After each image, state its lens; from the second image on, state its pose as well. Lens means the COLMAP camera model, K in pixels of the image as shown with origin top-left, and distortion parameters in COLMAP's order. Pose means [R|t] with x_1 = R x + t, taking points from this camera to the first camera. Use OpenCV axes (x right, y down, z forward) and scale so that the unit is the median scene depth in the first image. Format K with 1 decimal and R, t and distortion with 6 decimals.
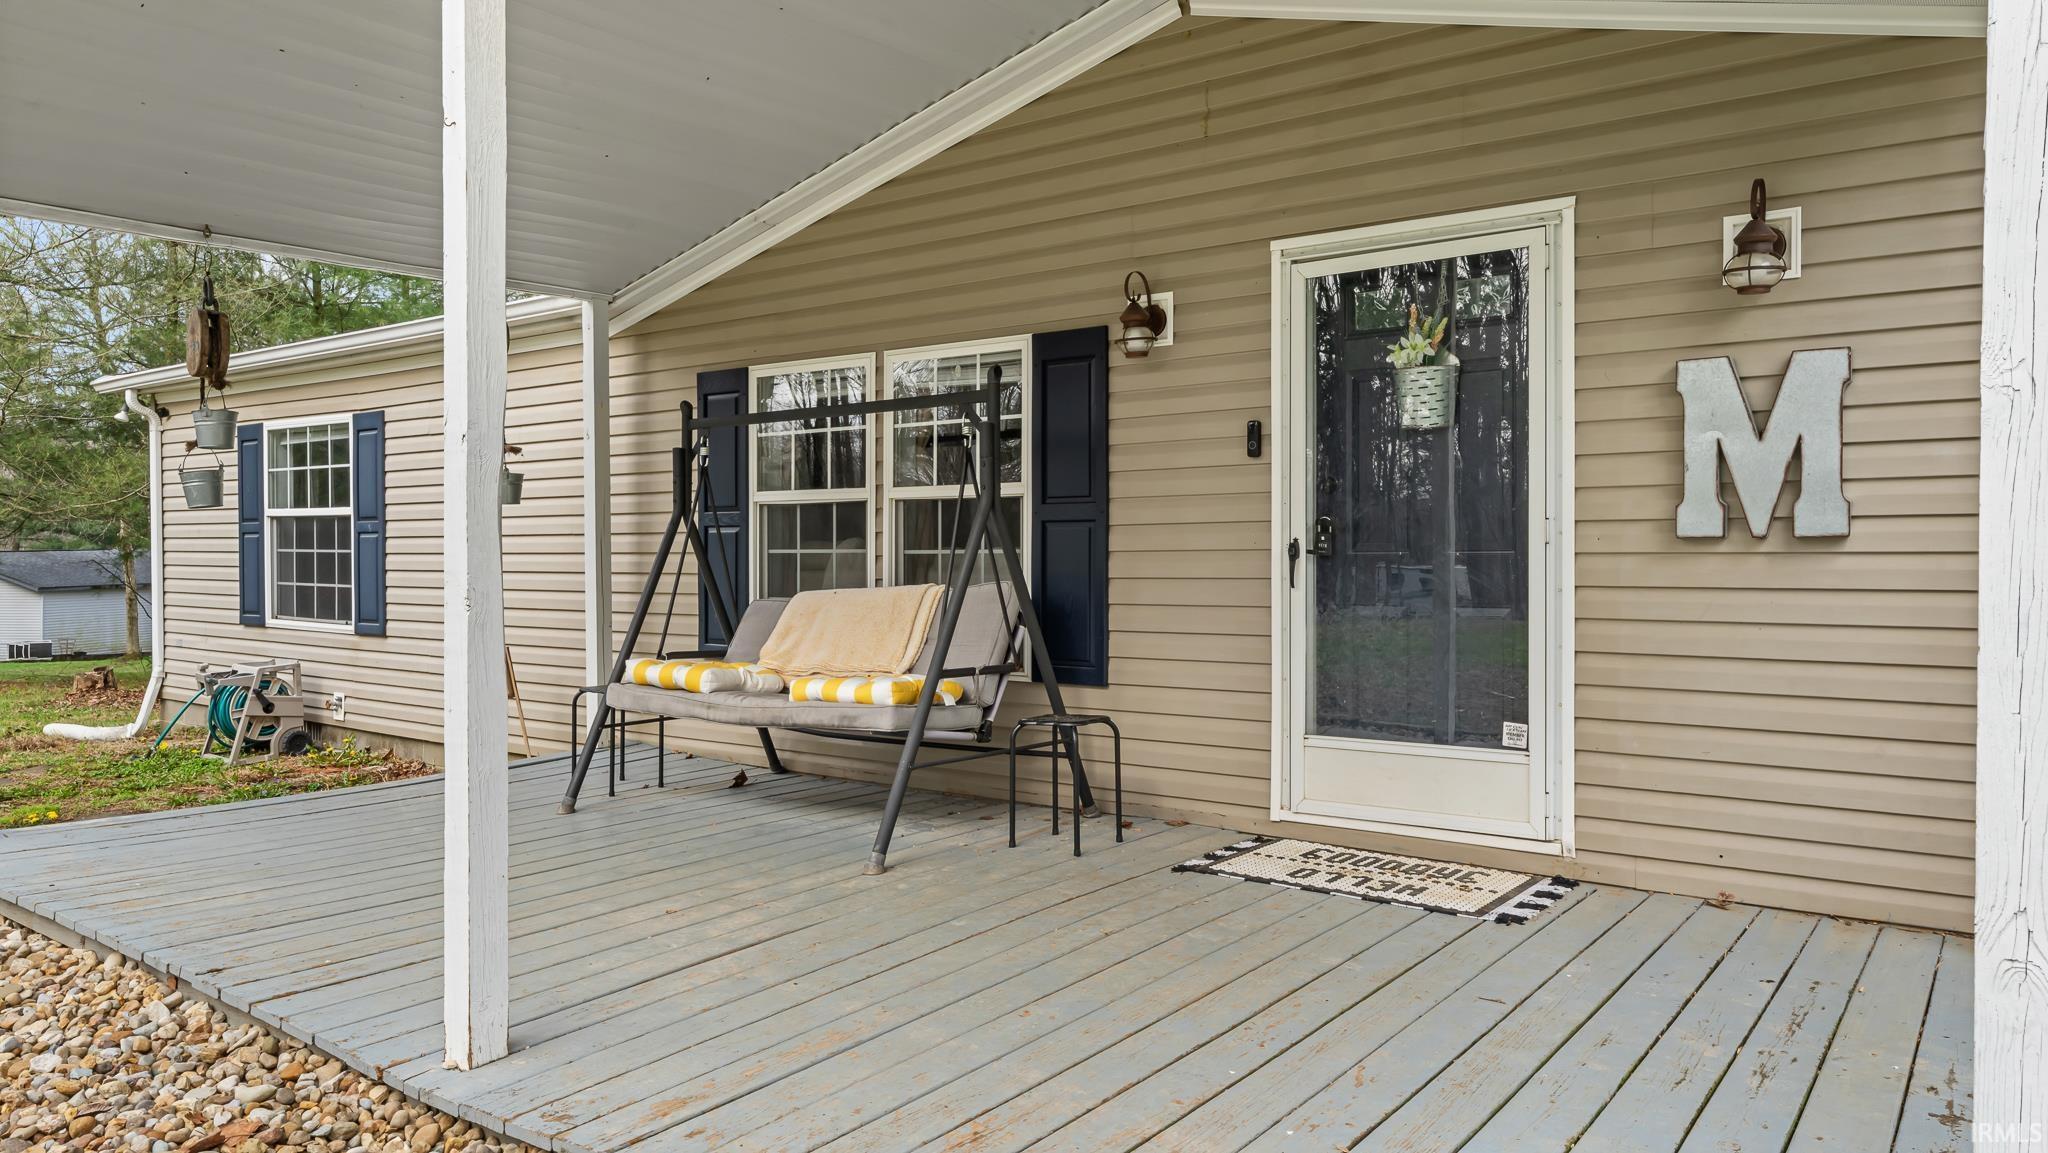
lens RADIAL K [[1375.9, 0, 1024.8], [0, 1375.9, 575.6], [0, 0, 1]] dist [-0.002079, 0.000456]
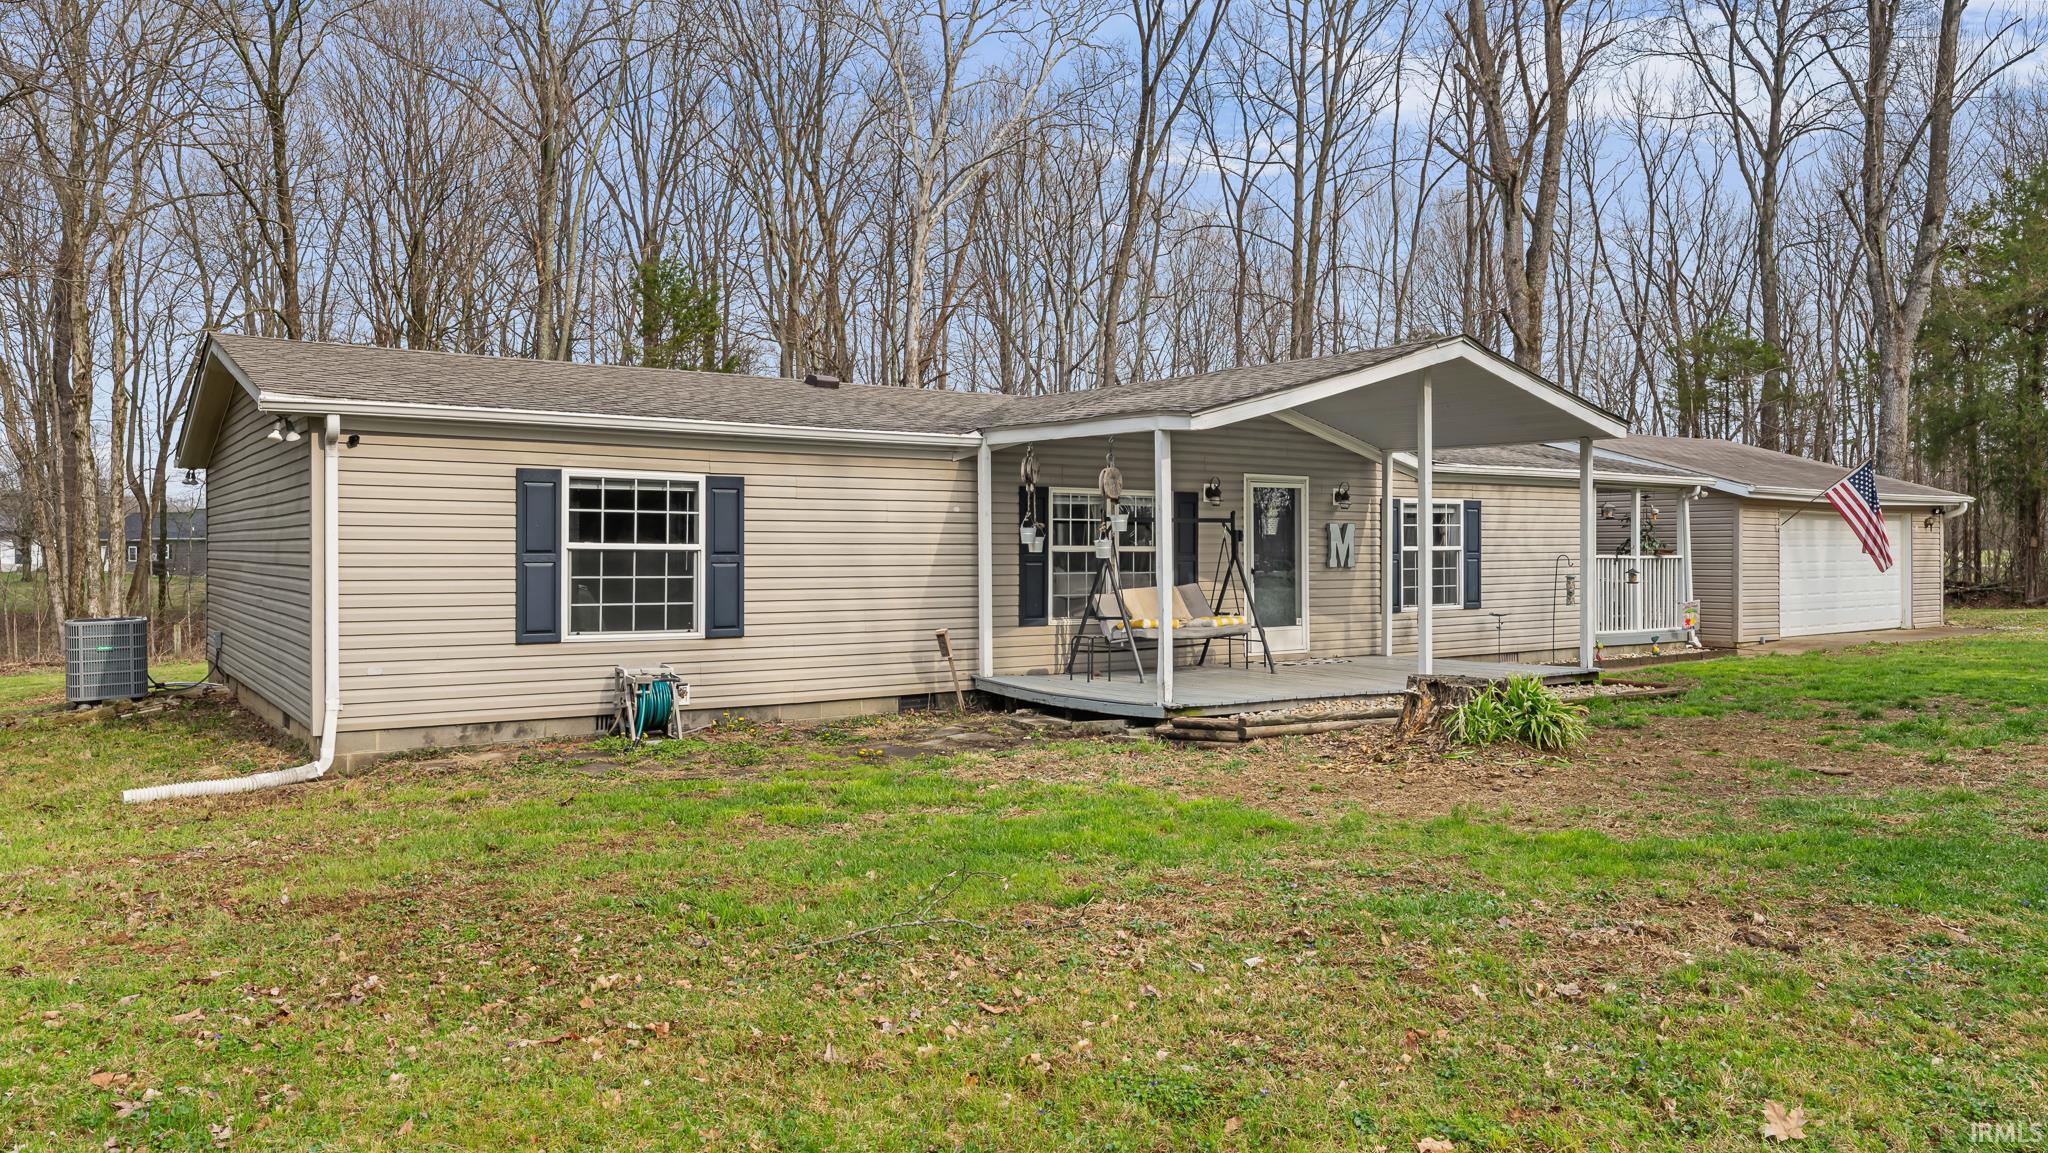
lens RADIAL K [[1375.9, 0, 1022.7], [0, 1375.9, 565.8], [0, 0, 1]] dist [-0.002079, 0.000456]
pose [[0.313503, -0.005628, 0.949570, -1.717805], [0.018097, 0.999836, -0.000049, -0.023420], [-0.949415, 0.017199, 0.313554, 0.286675]]
